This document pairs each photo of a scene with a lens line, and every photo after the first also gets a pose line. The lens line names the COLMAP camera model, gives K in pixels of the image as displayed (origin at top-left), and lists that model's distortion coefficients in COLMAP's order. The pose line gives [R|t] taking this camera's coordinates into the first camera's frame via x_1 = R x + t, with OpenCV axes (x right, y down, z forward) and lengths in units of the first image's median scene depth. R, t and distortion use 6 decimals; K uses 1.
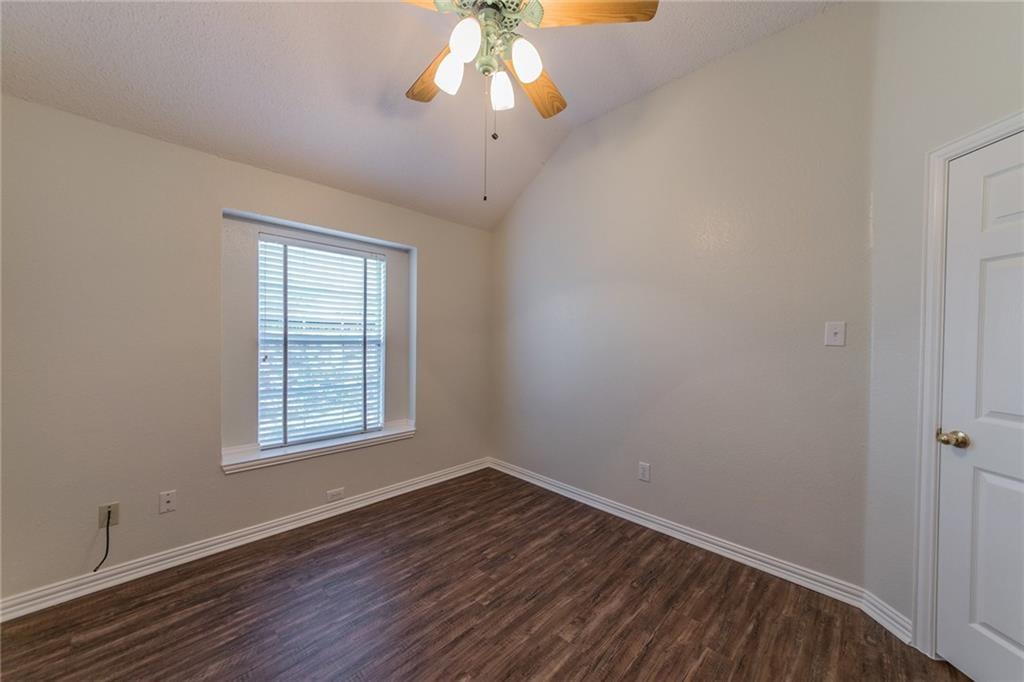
lens RADIAL K [[367.2, 0, 516.7], [0, 367.2, 343.0], [0, 0, 1]] dist [-0.001441, 0.001506]
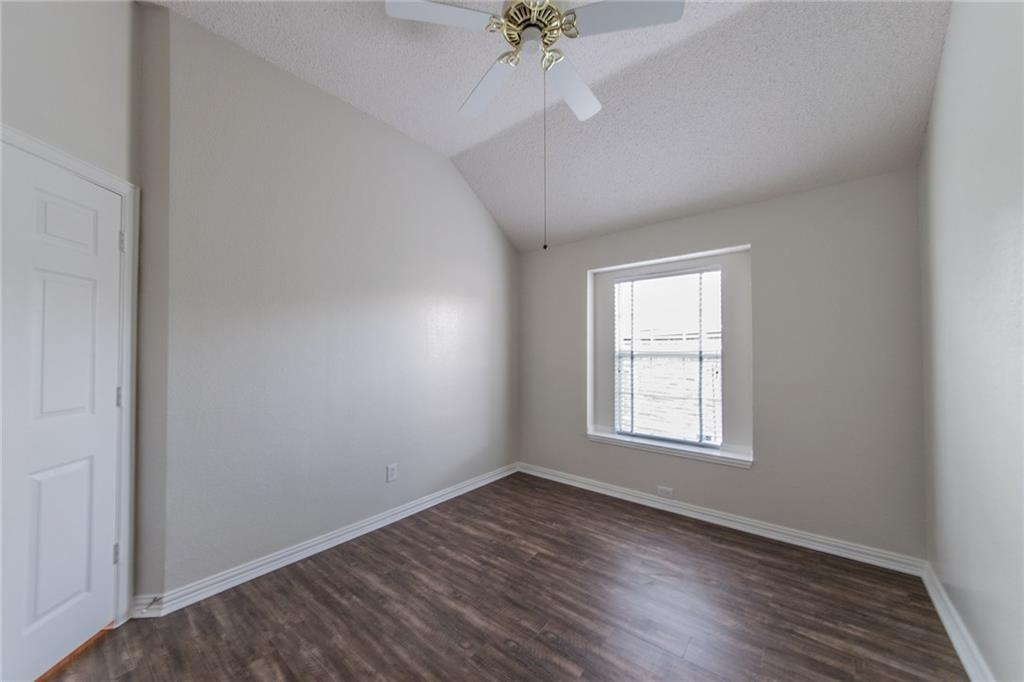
lens RADIAL K [[367.2, 0, 519.1], [0, 367.2, 344.8], [0, 0, 1]] dist [-0.001441, 0.001506]
pose [[0.104221, -0.016394, -0.994419, 0.531333], [-0.003469, 0.999852, -0.016848, -0.013609], [0.994548, 0.005205, 0.104149, 0.410625]]
